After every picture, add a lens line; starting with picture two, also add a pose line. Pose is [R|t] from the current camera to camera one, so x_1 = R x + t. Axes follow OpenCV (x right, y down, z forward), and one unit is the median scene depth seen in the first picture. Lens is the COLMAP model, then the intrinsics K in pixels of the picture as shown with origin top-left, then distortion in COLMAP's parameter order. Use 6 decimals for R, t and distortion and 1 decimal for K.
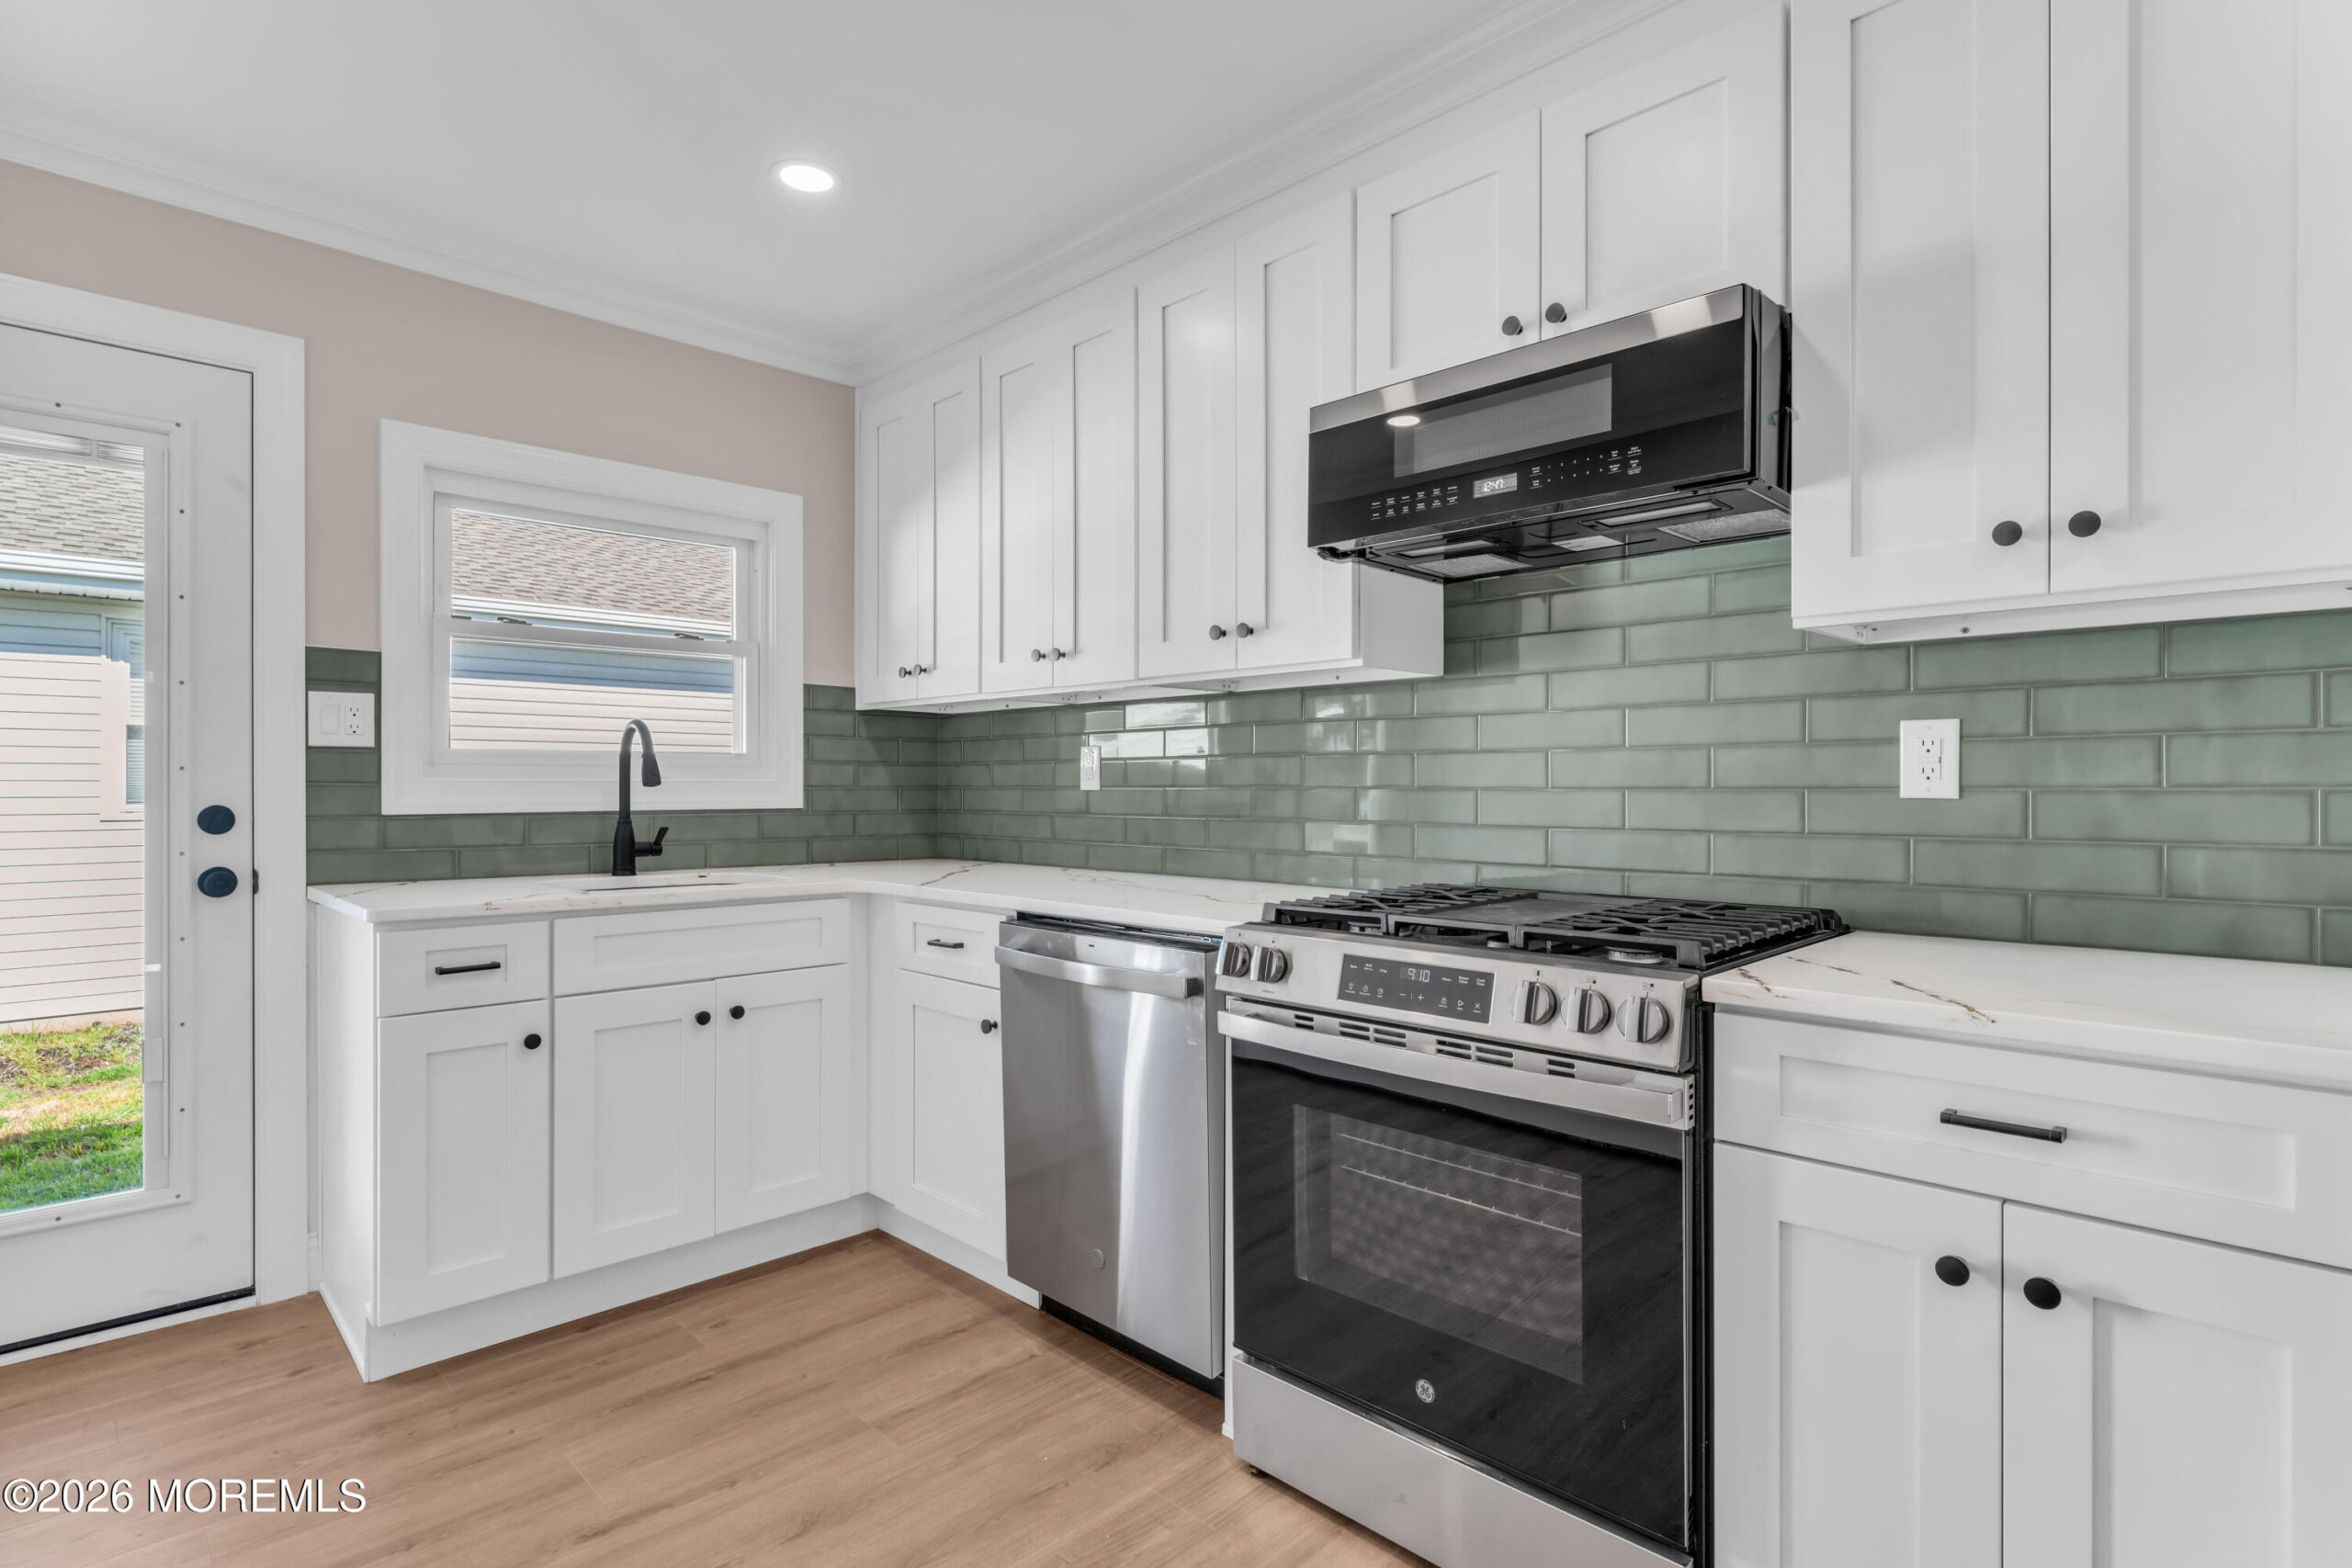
lens RADIAL K [[1137.2, 0, 1172.3], [0, 1137.2, 792.6], [0, 0, 1]] dist [-0.001608, -0.001852]
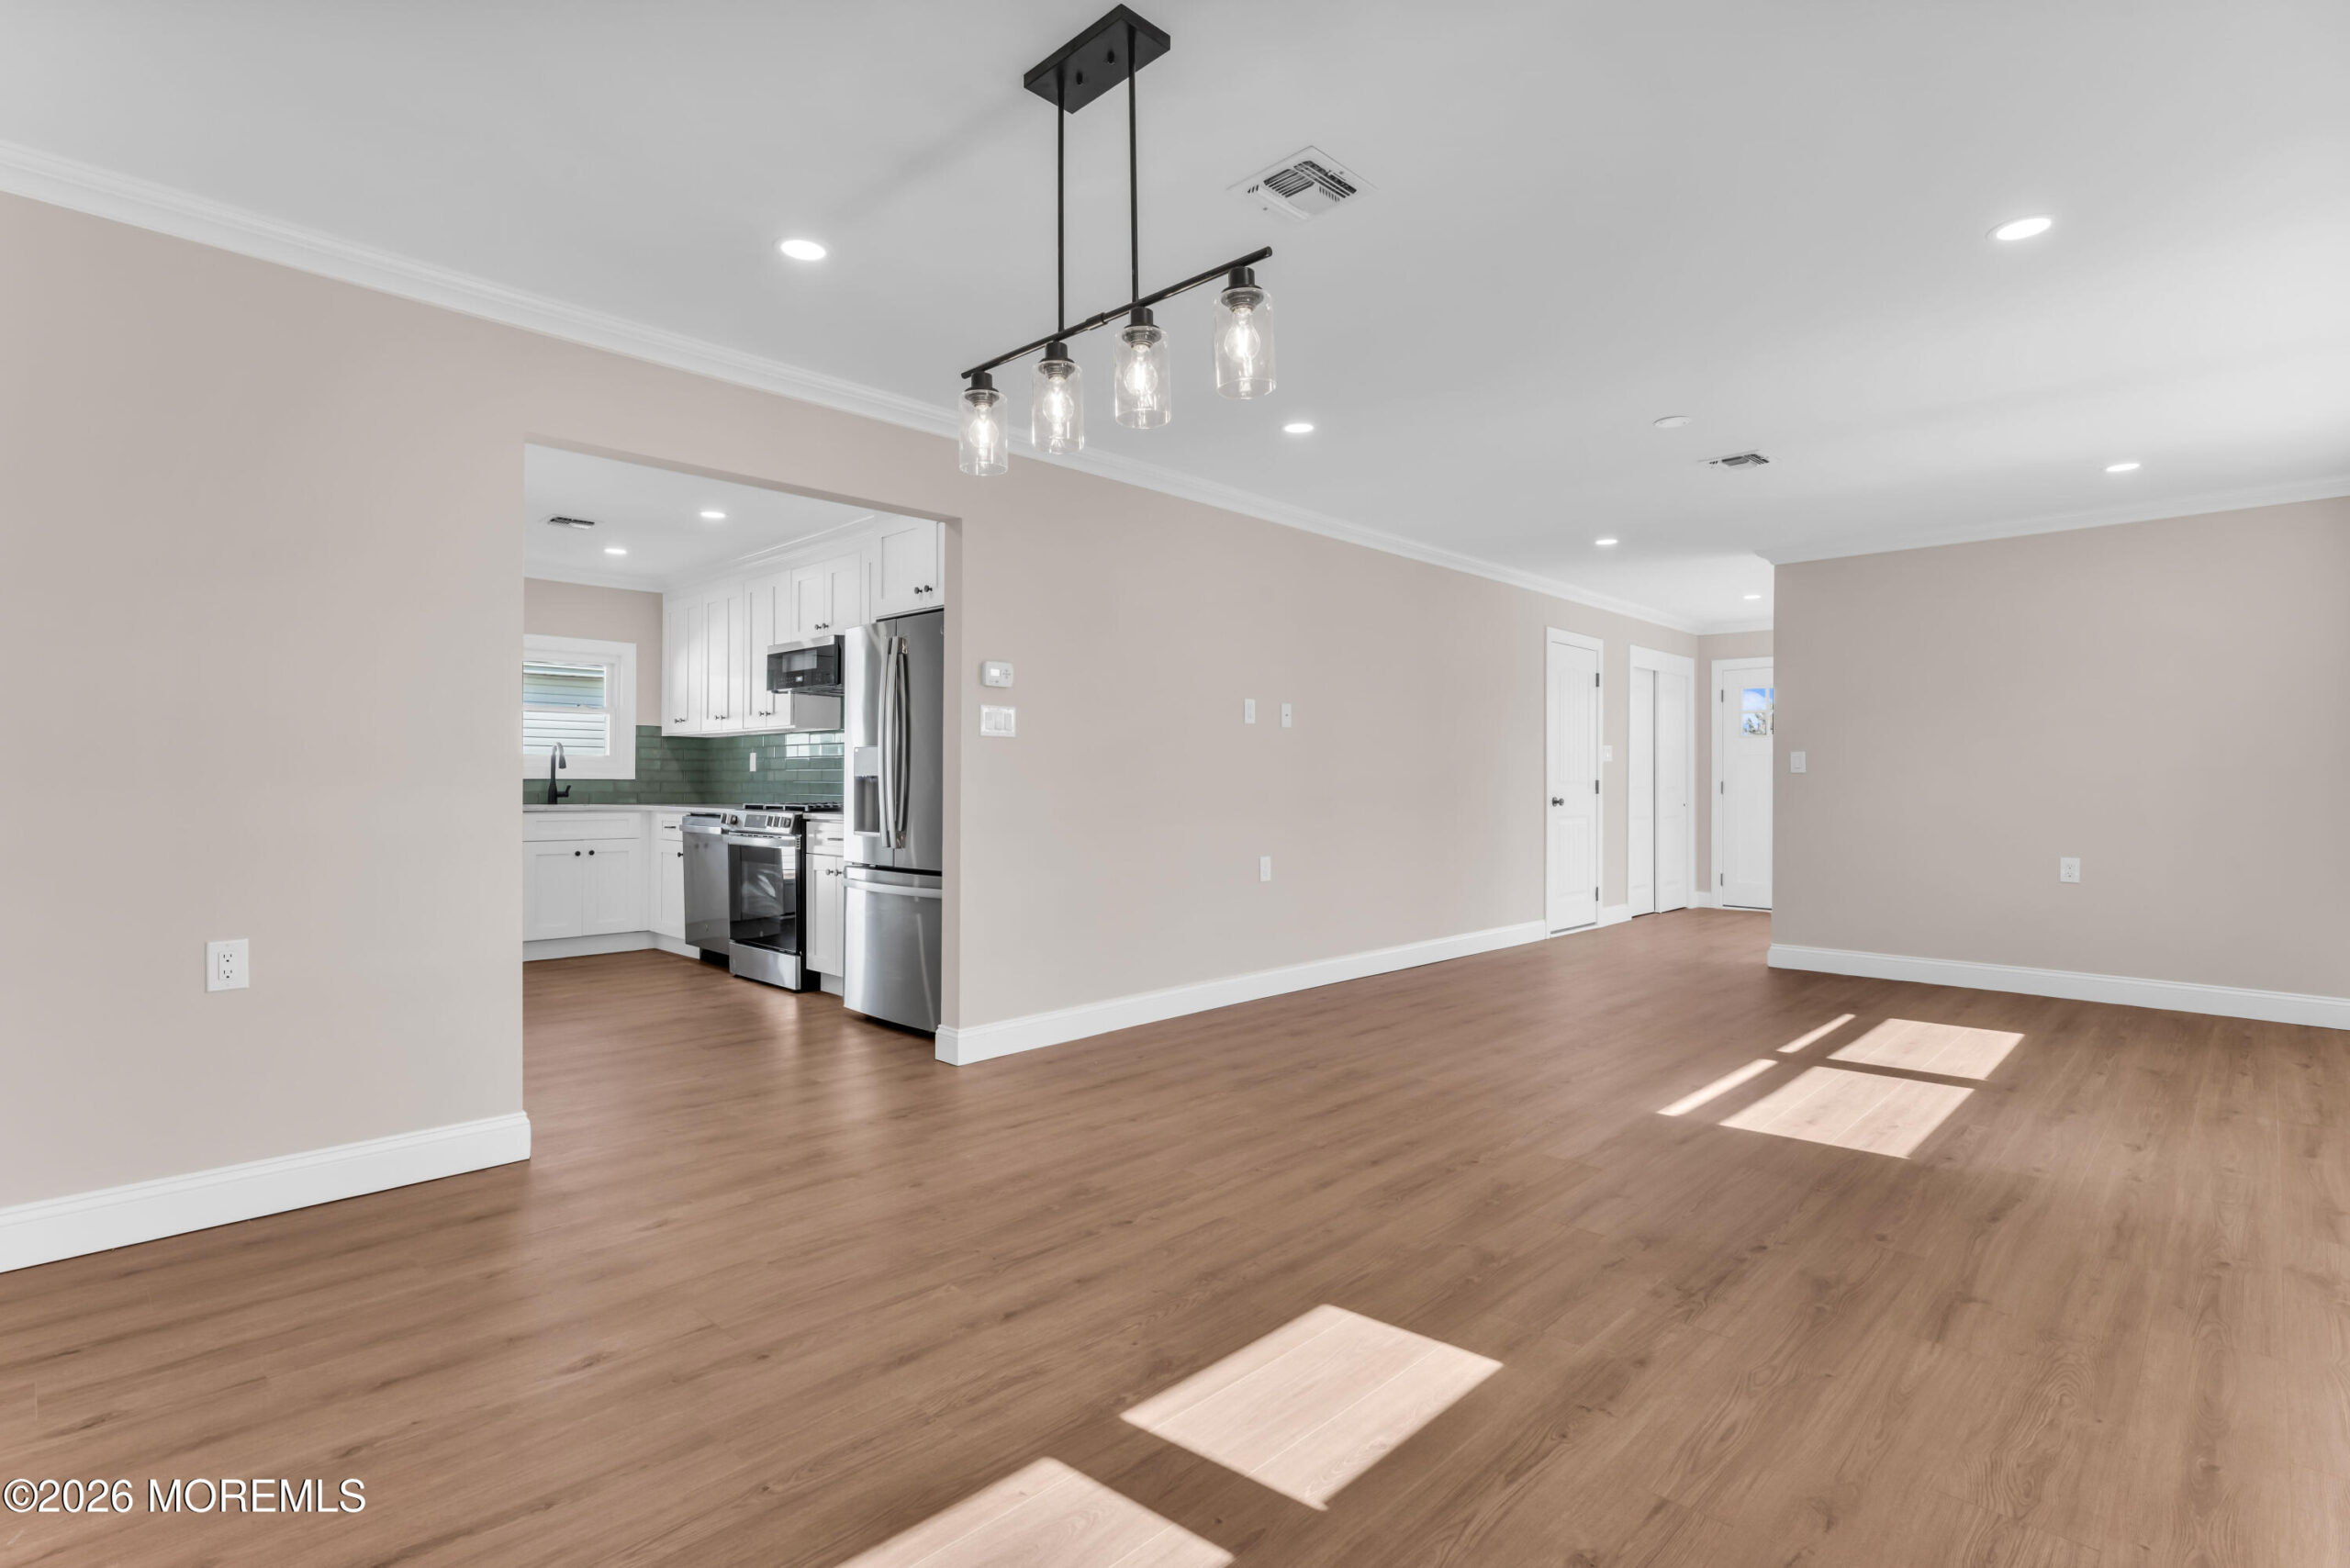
lens RADIAL K [[1136.4, 0, 1185.7], [0, 1136.4, 777.5], [0, 0, 1]] dist [-0.001608, -0.001852]
pose [[0.999847, 0.001475, 0.017443, 0.982031], [-0.001282, 0.999938, -0.011046, 0.044328], [-0.017458, 0.011022, 0.999787, -1.723883]]
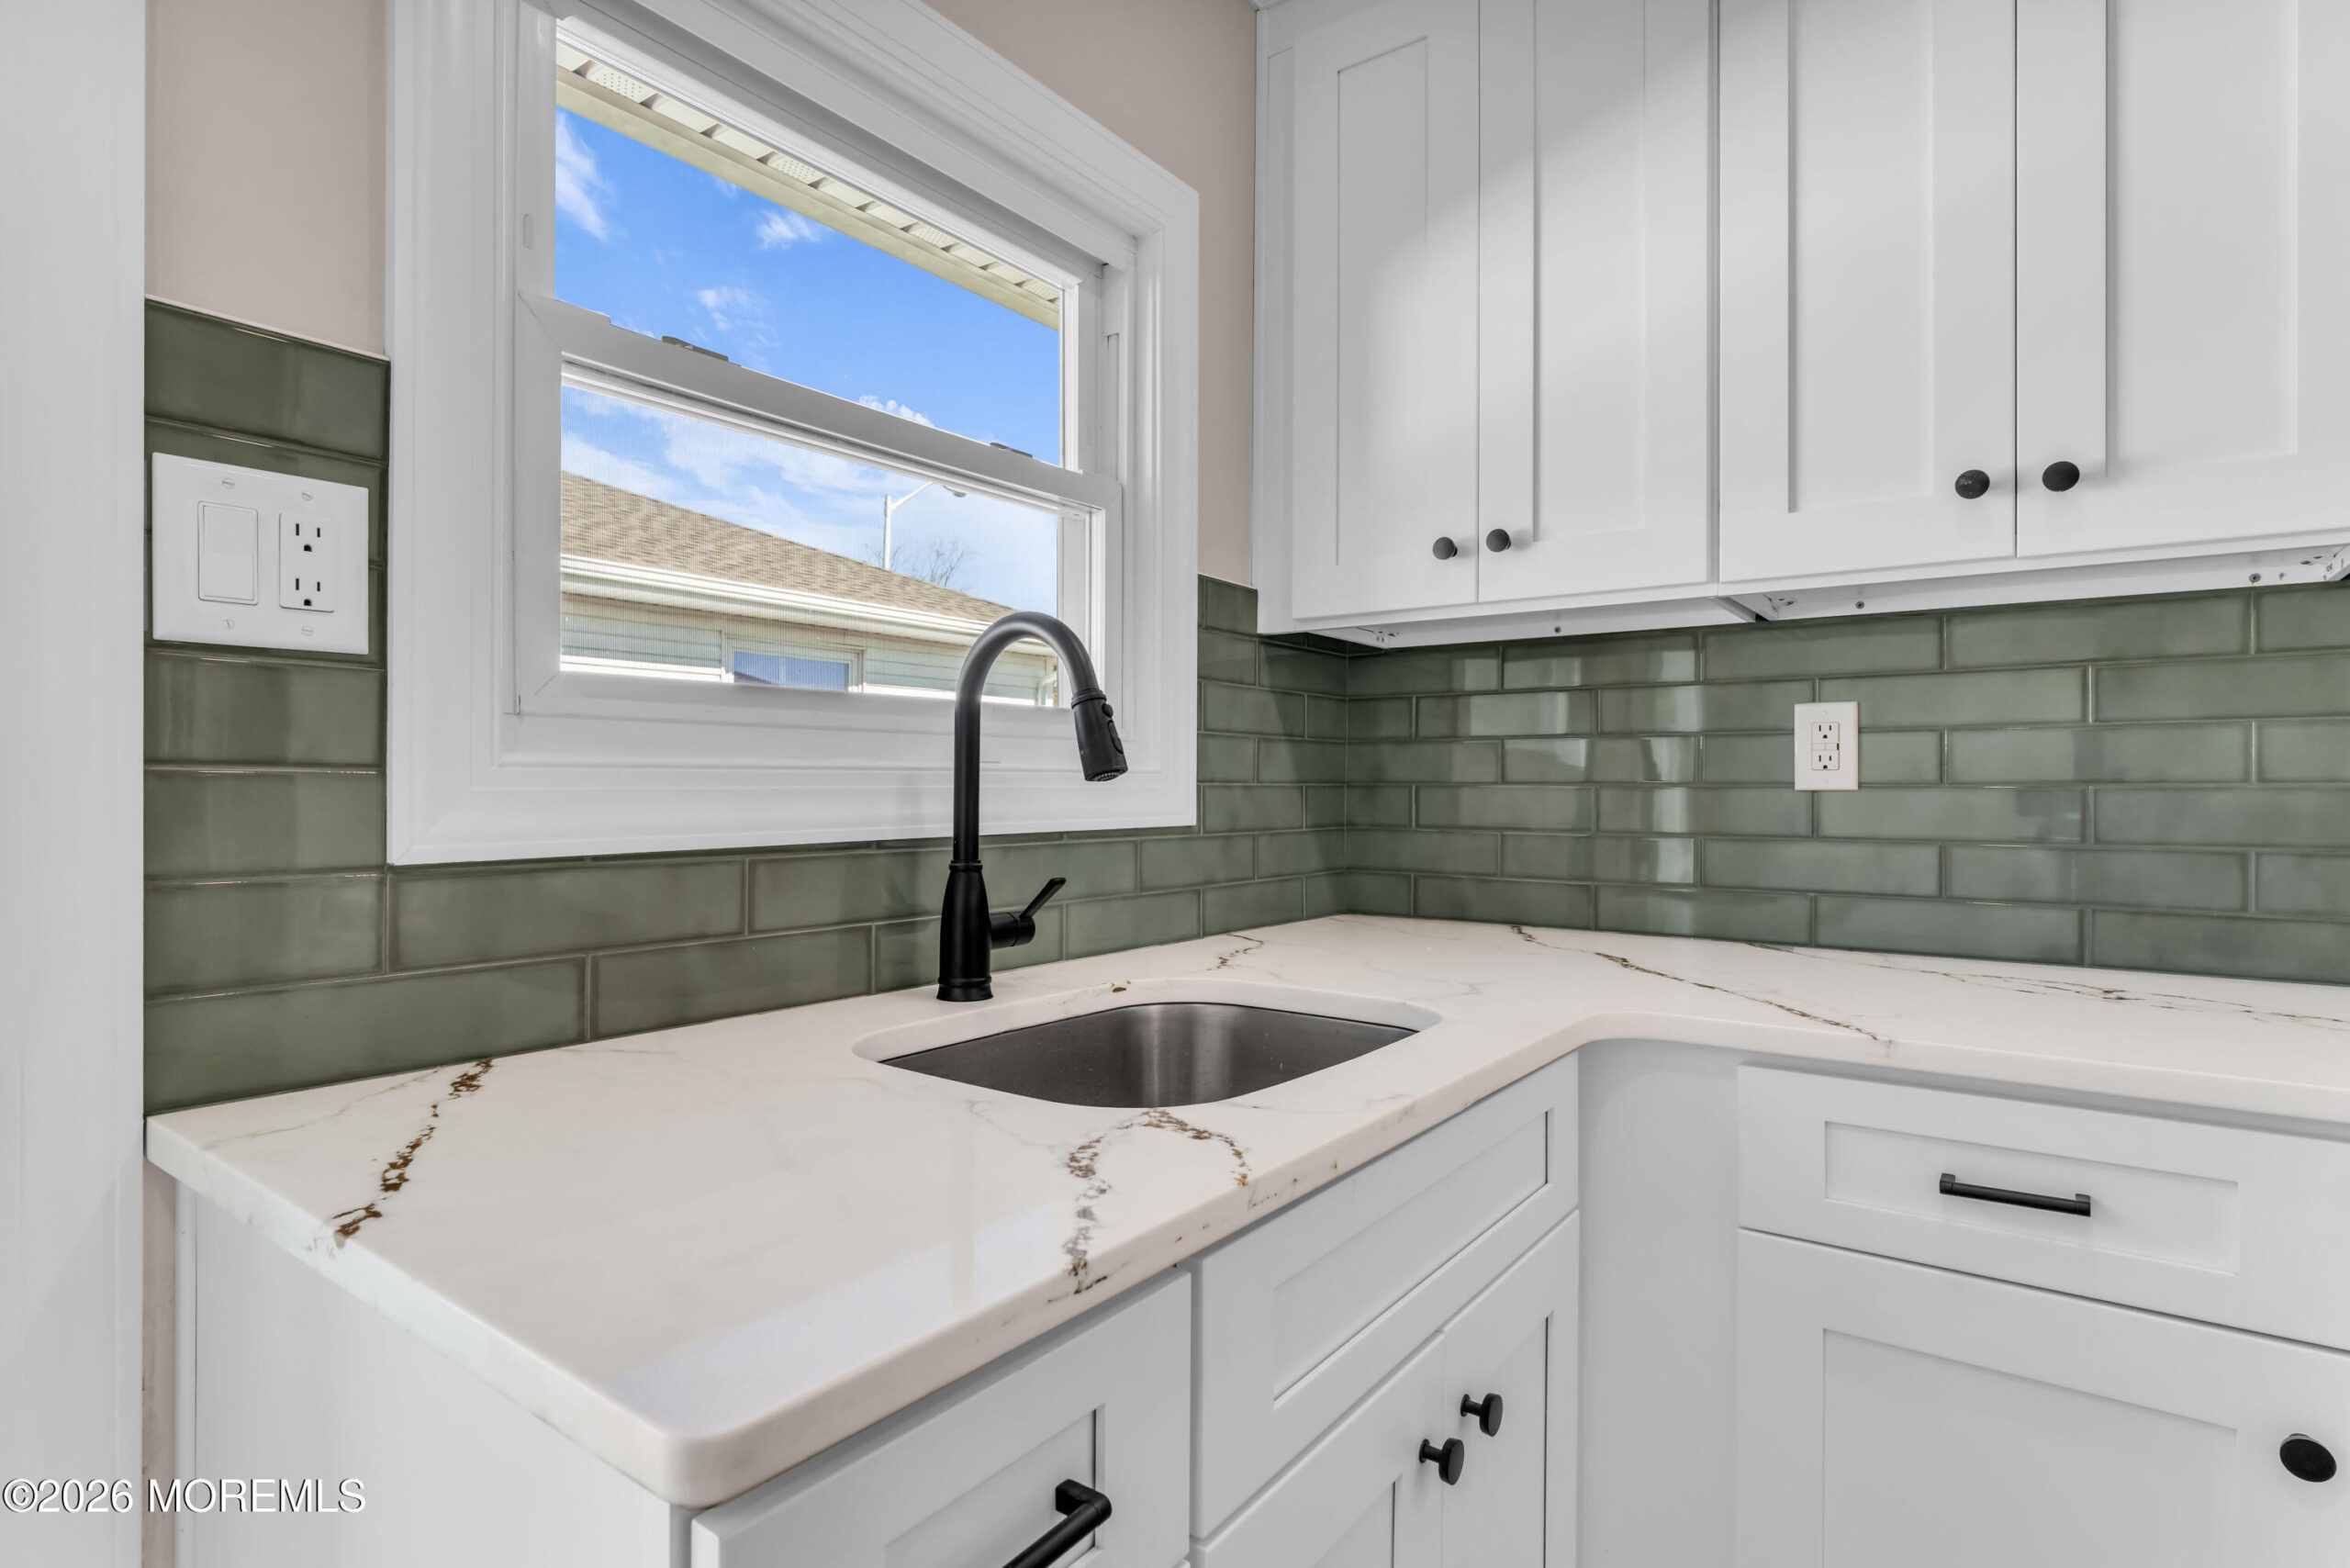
lens RADIAL K [[1198.2, 0, 1198.5], [0, 1198.2, 781.4], [0, 0, 1]] dist [0.006185, -0.001518]
pose [[0.985277, 0.000786, 0.170967, -0.544509], [0.000520, 0.999971, -0.007591, -0.001885], [-0.170968, 0.007568, 0.985248, 0.644745]]
